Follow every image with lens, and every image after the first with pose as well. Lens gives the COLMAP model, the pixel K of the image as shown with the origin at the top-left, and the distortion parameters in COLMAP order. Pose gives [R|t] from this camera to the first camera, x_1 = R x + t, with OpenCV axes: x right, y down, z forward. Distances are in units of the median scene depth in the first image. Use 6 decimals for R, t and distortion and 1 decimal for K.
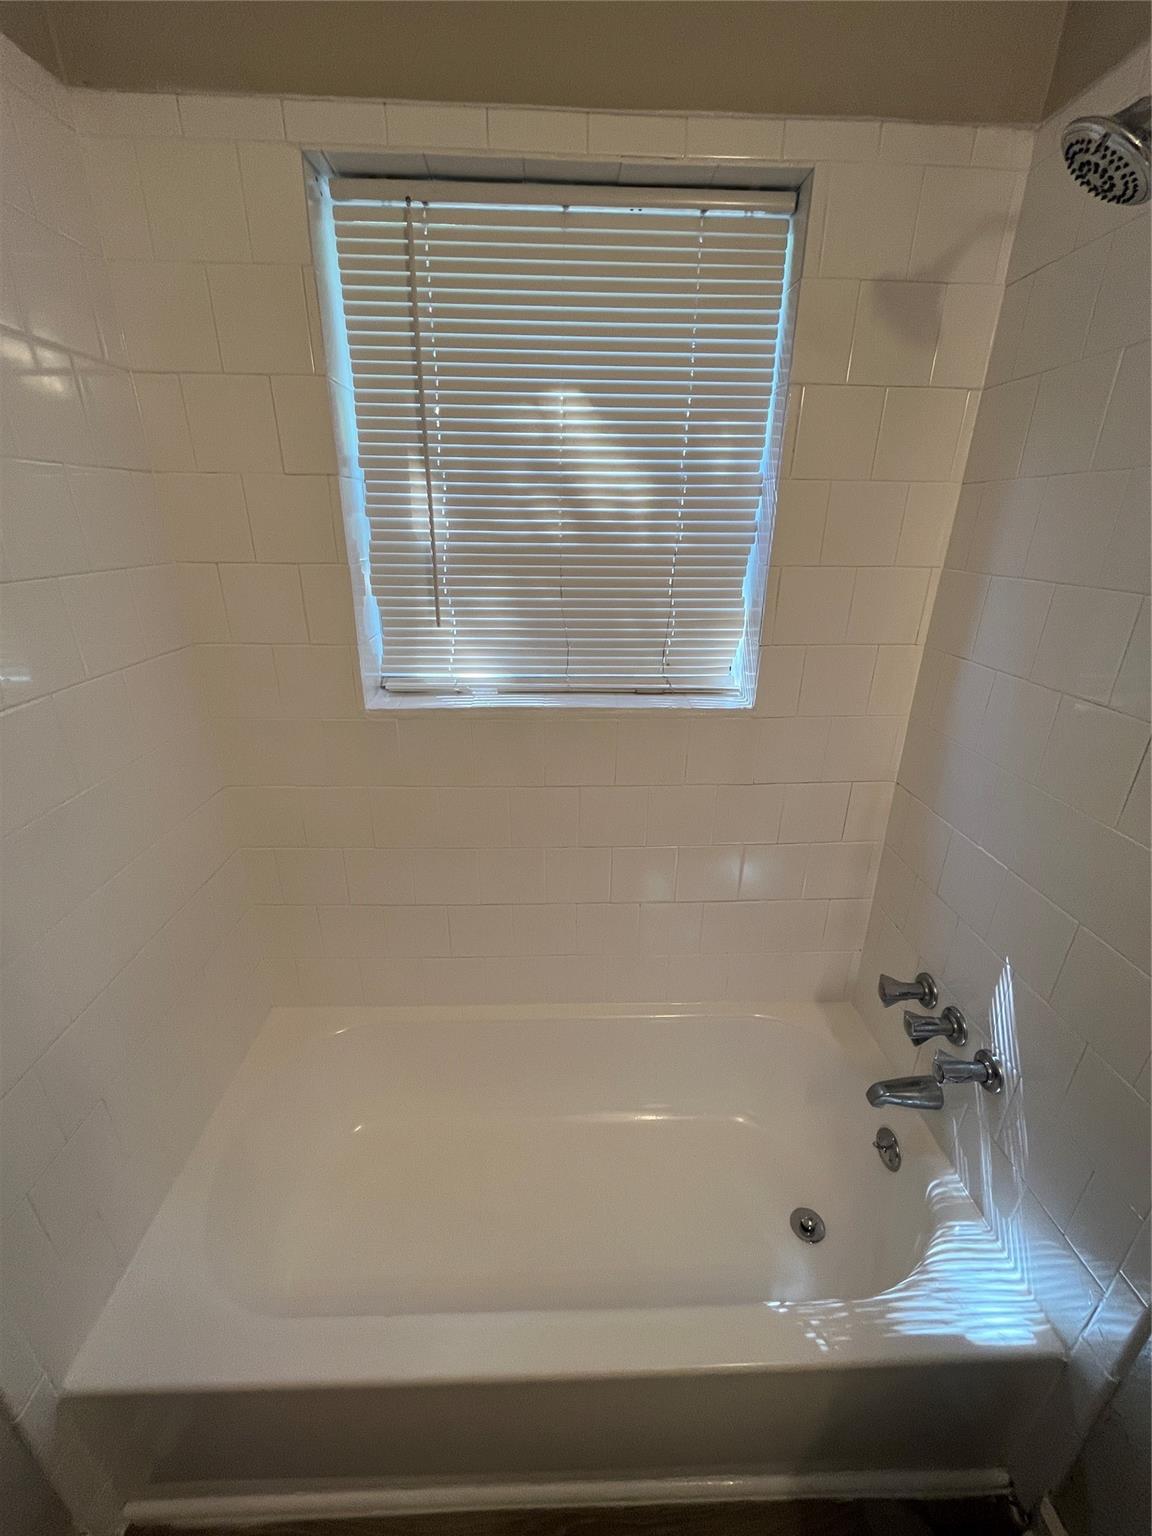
lens RADIAL K [[622.1, 0, 573.5], [0, 622.1, 767.7], [0, 0, 1]] dist [-0.000464, -0.001013]
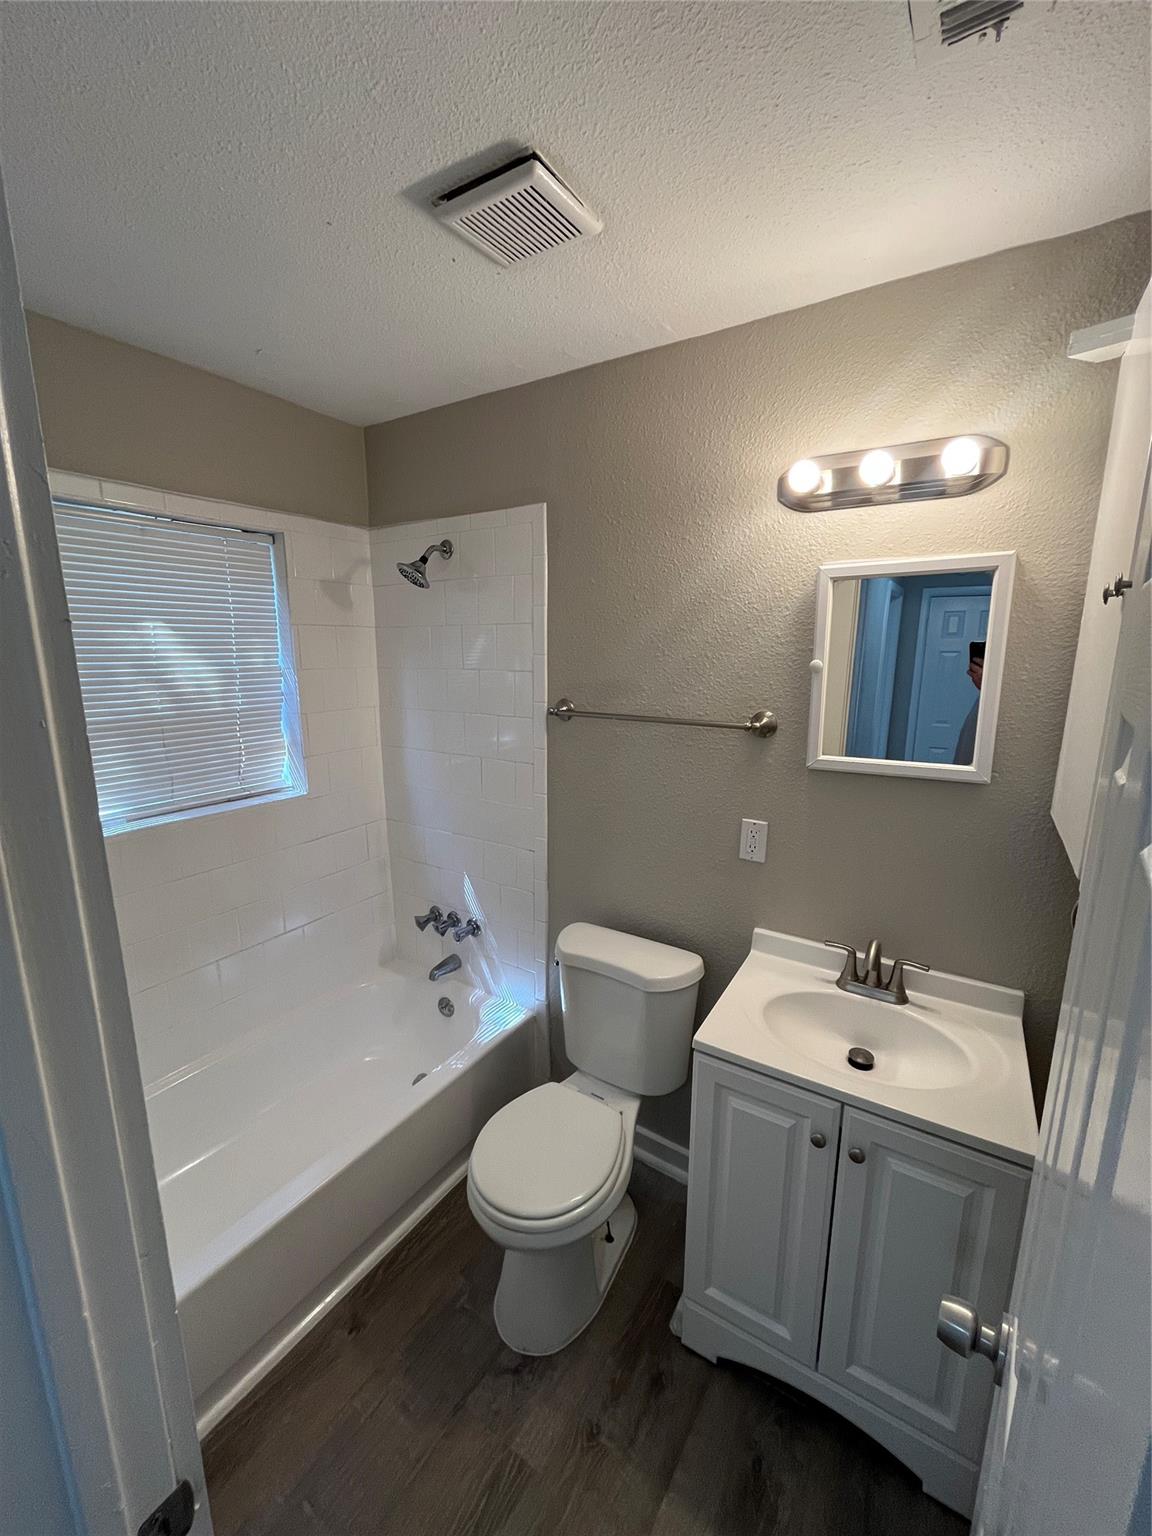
lens RADIAL K [[622.1, 0, 575.3], [0, 622.1, 766.1], [0, 0, 1]] dist [-0.000464, -0.001013]
pose [[0.575098, -0.163775, 0.801524, -0.682593], [0.309329, 0.950551, -0.027720, 0.112249], [-0.757349, 0.263877, 0.597320, -0.625620]]
